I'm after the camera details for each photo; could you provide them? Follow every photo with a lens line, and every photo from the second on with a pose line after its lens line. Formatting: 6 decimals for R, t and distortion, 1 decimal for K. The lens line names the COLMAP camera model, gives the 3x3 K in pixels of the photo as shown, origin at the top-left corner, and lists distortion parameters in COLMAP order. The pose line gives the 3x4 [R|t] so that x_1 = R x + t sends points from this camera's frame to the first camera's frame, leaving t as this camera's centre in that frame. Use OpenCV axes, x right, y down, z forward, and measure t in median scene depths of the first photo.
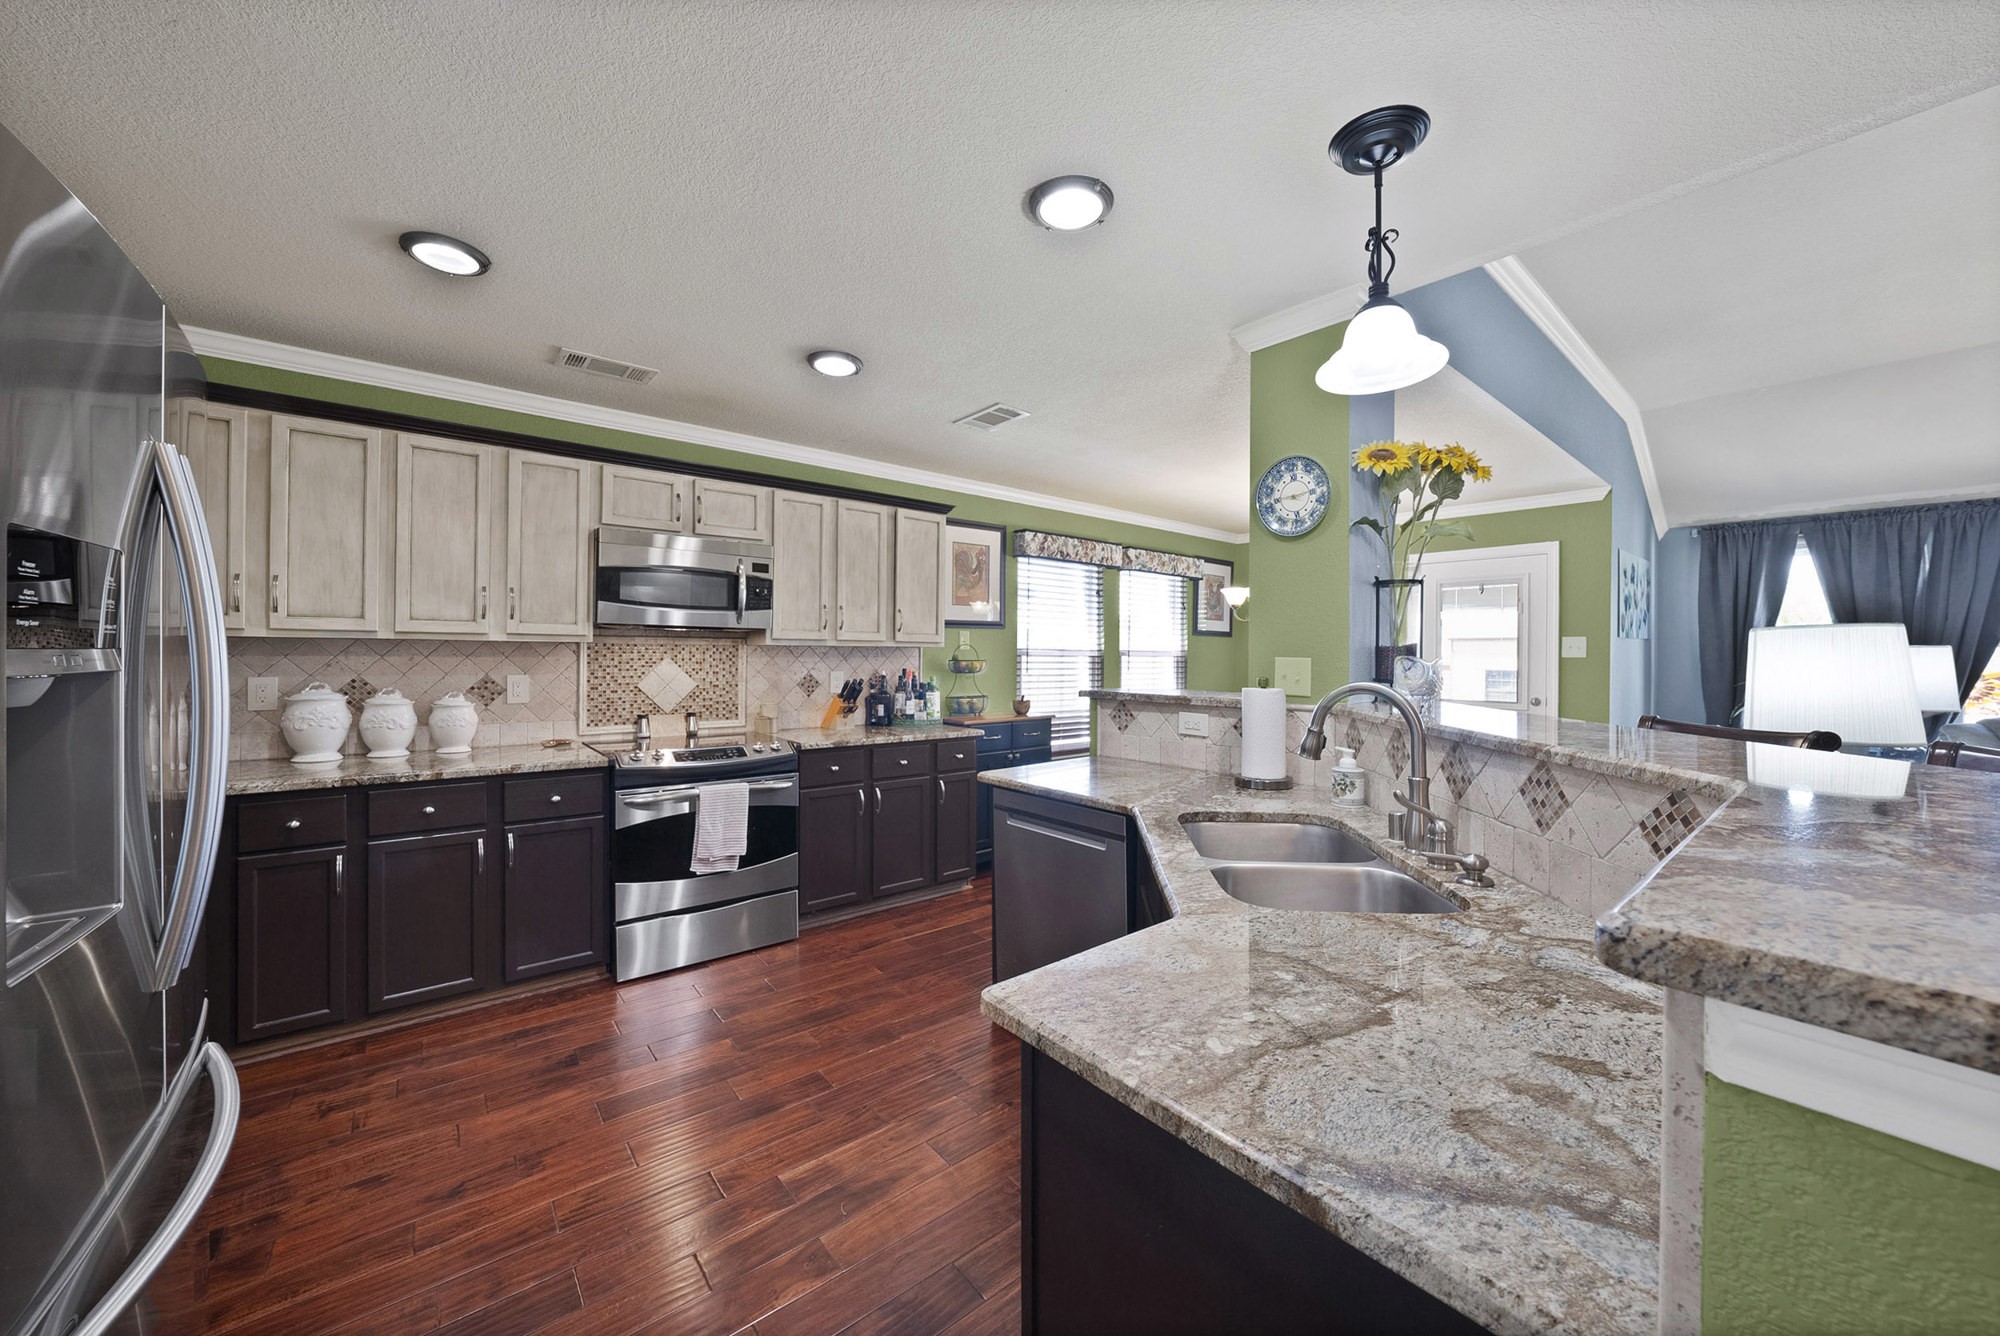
lens RADIAL K [[707.6, 0, 1012.8], [0, 707.6, 664.5], [0, 0, 1]] dist [-0.023731, 0.001867]
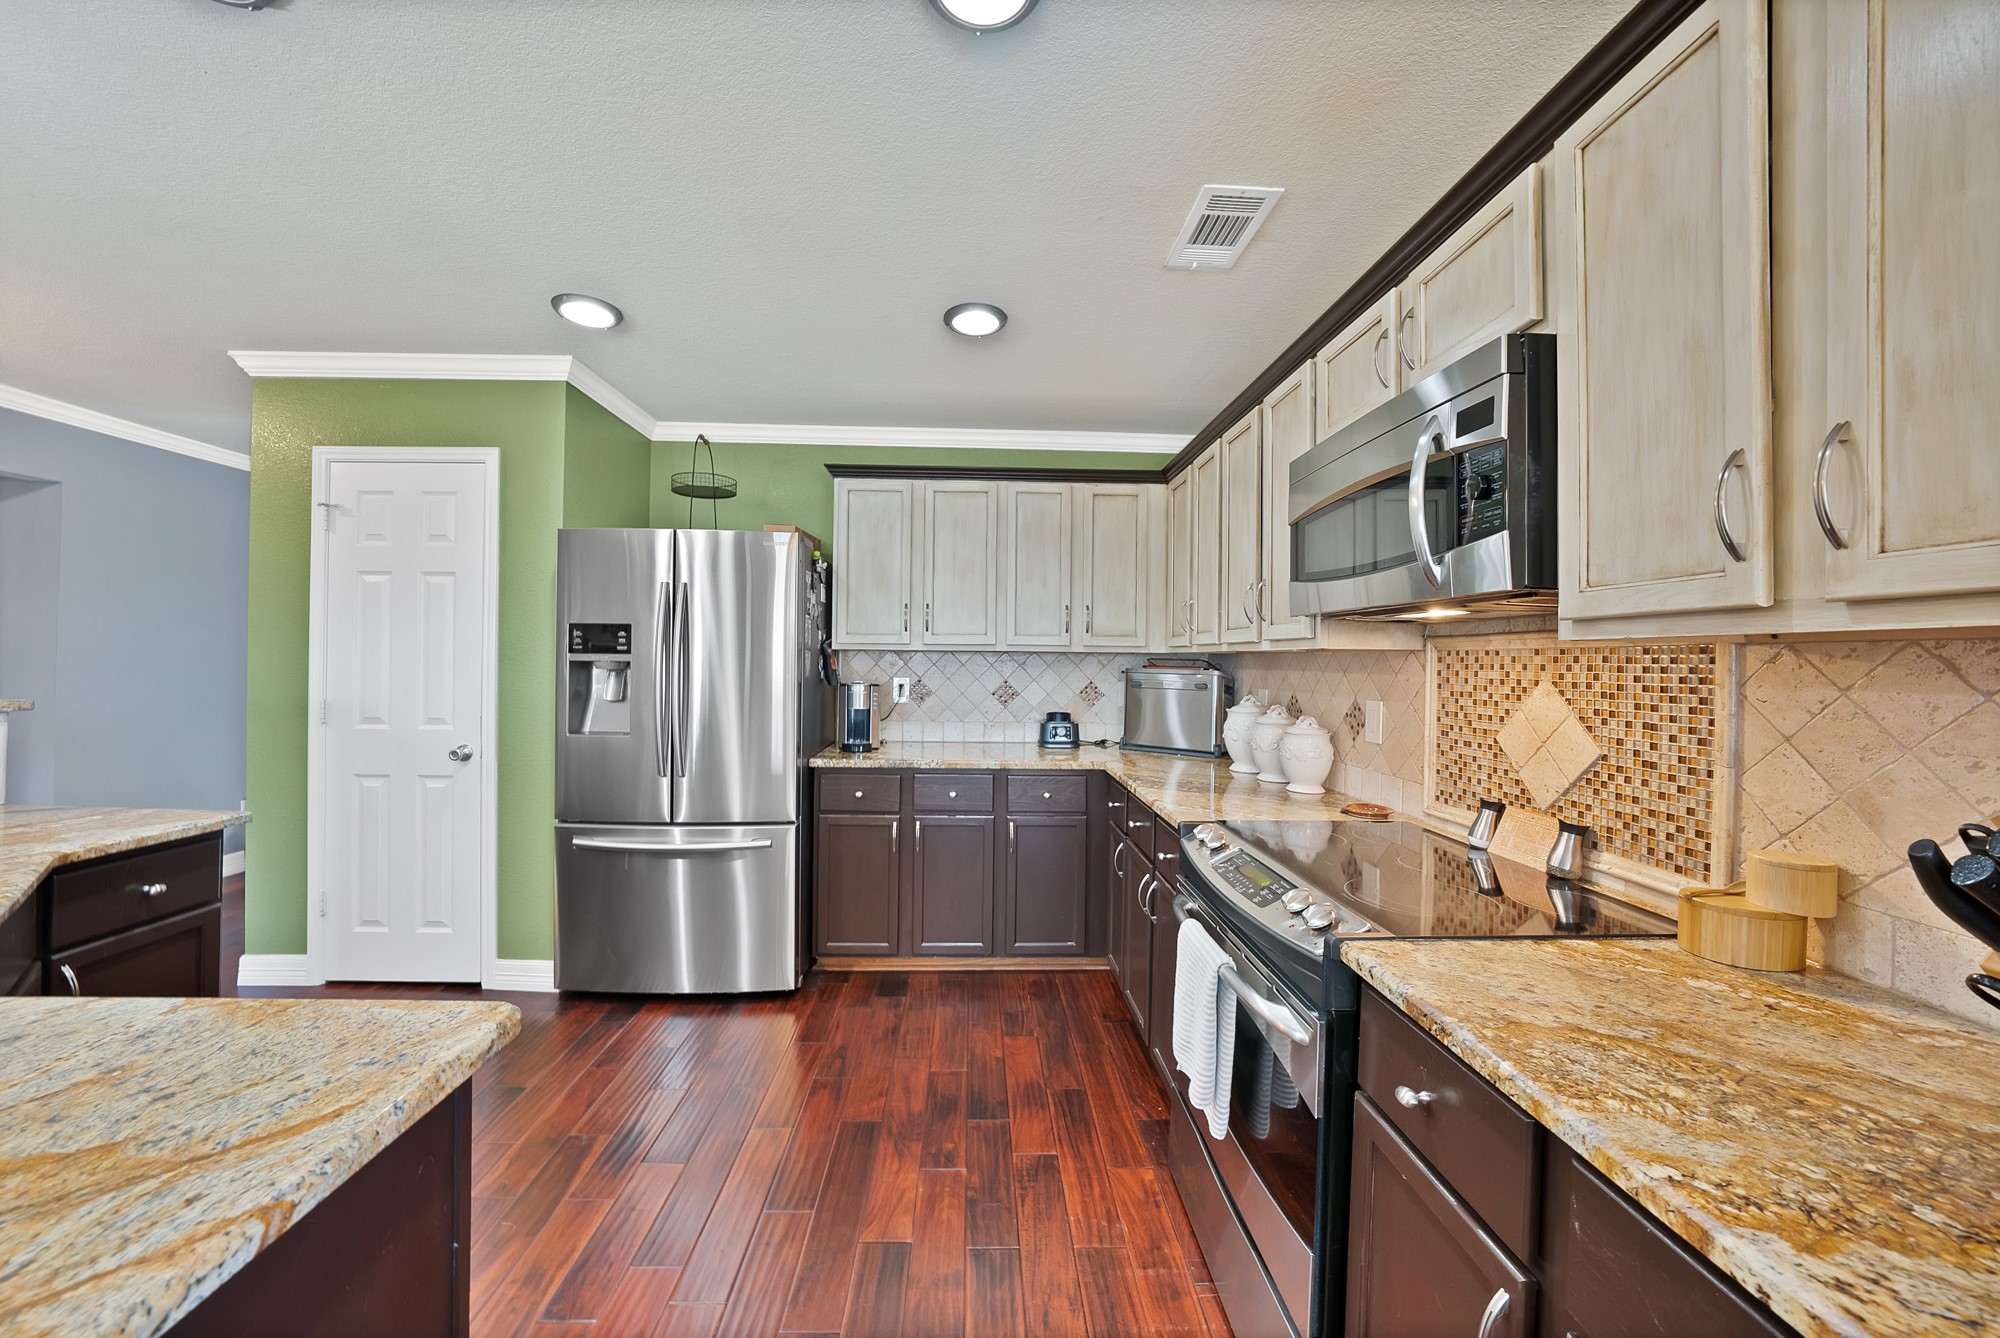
lens RADIAL K [[707.6, 0, 1005.3], [0, 707.6, 663.4], [0, 0, 1]] dist [-0.023731, 0.001867]
pose [[-0.611831, -0.014984, -0.790846, 0.033656], [-0.027869, 0.999608, 0.002621, -0.008760], [0.790497, 0.023643, -0.612009, 0.709895]]
